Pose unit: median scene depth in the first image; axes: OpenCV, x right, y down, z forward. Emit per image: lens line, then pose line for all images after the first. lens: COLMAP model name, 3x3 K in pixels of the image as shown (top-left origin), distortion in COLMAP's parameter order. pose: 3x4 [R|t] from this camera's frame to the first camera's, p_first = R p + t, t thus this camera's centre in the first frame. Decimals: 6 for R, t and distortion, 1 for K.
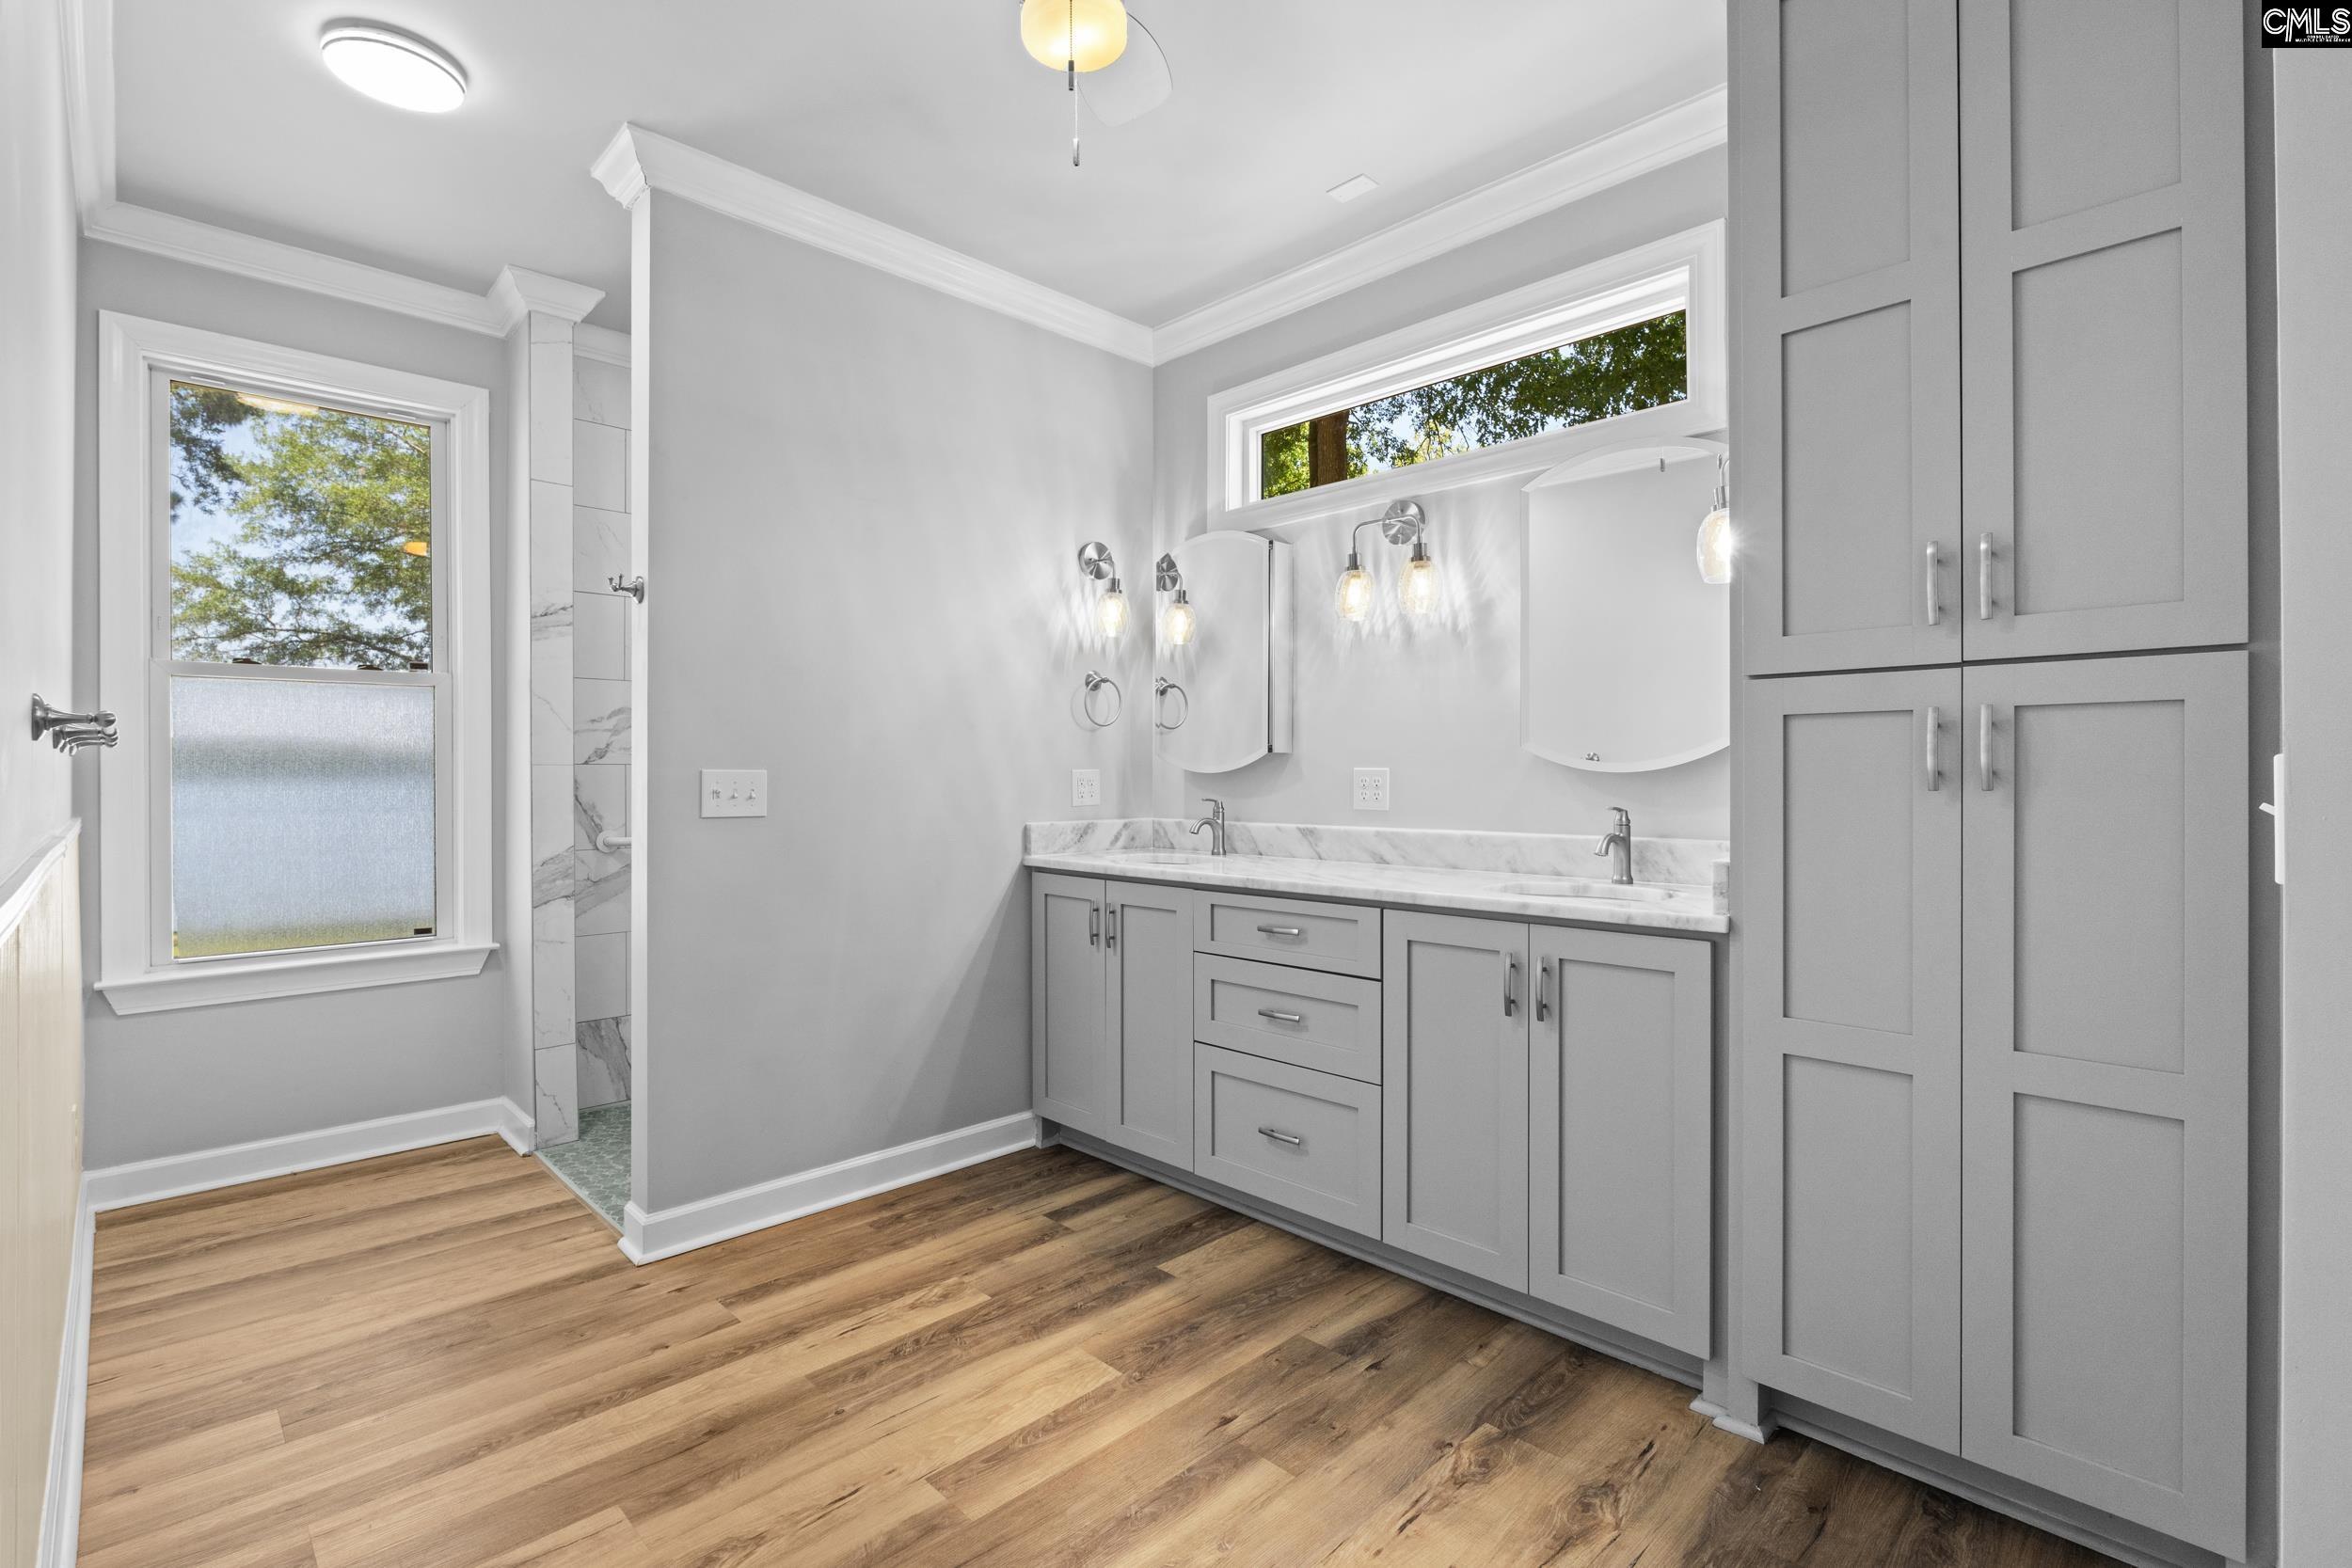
lens RADIAL K [[1075.9, 0, 1166.3], [0, 1075.9, 772.8], [0, 0, 1]] dist [-0.004060, -0.001019]
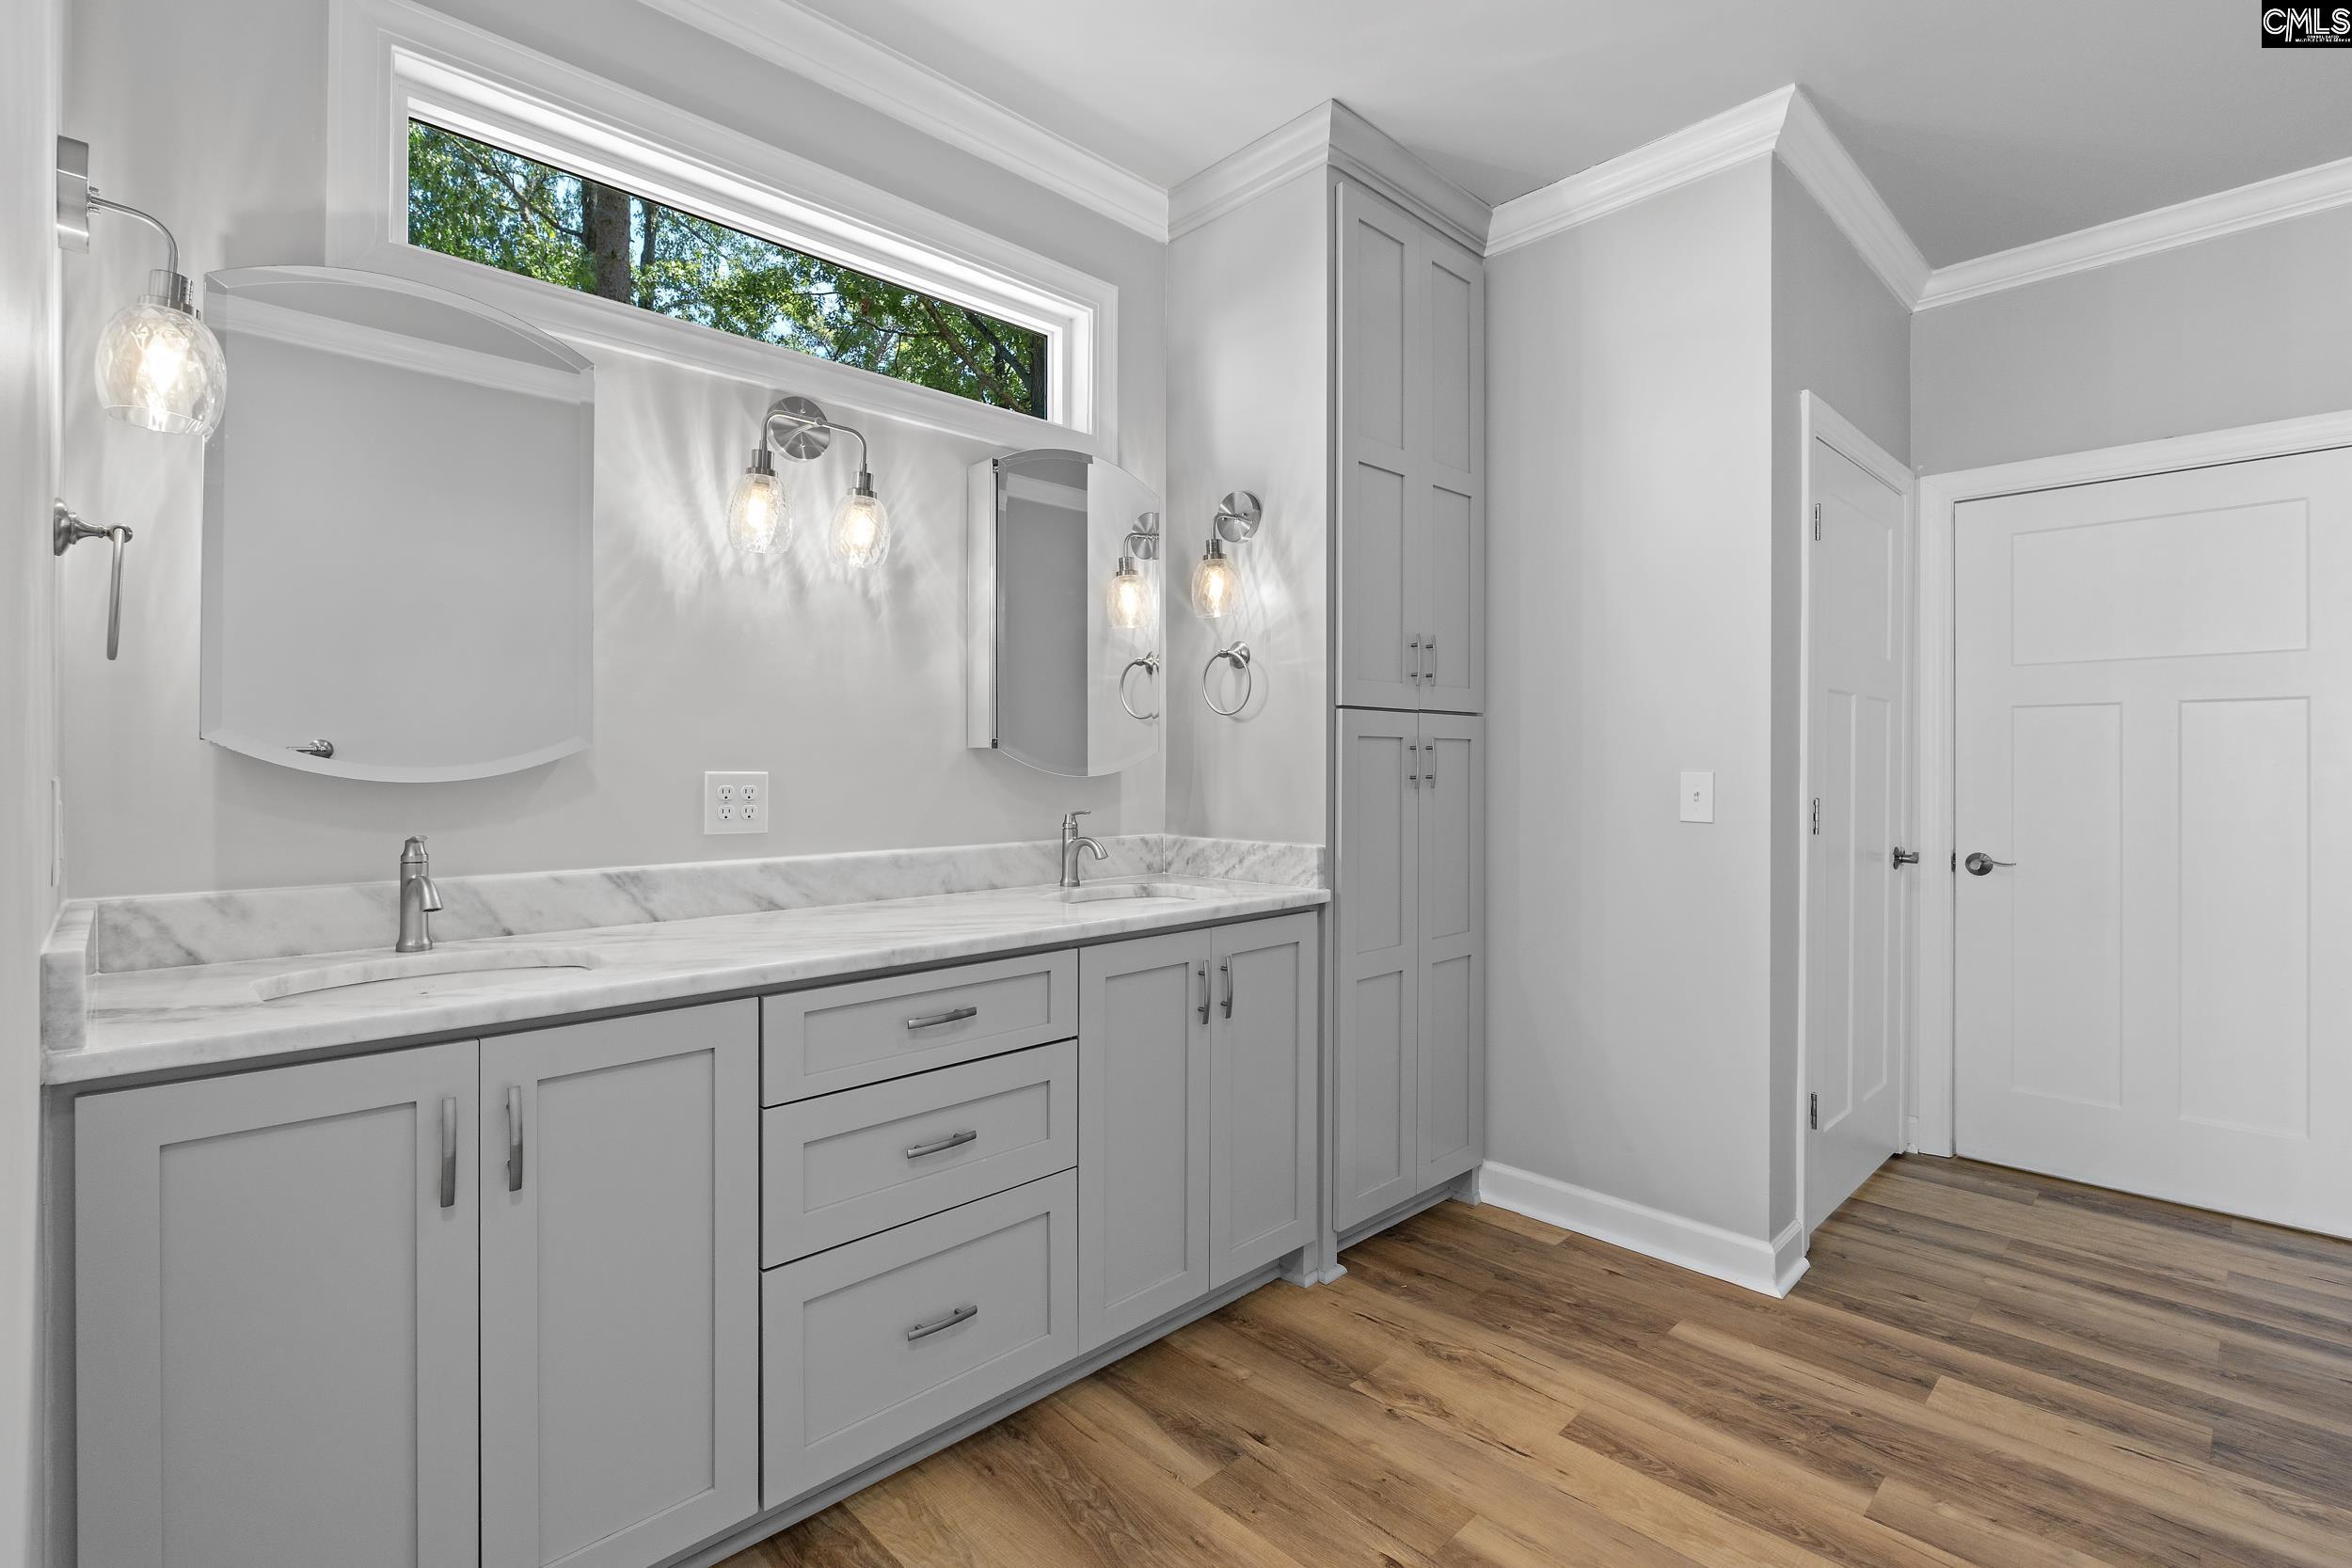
lens RADIAL K [[1075.9, 0, 1179.0], [0, 1075.9, 770.7], [0, 0, 1]] dist [-0.004060, -0.001019]
pose [[-0.000081, -0.004407, 0.999990, -0.589912], [-0.003822, 0.999983, 0.004407, -0.010878], [-0.999993, -0.003822, -0.000098, 0.892283]]
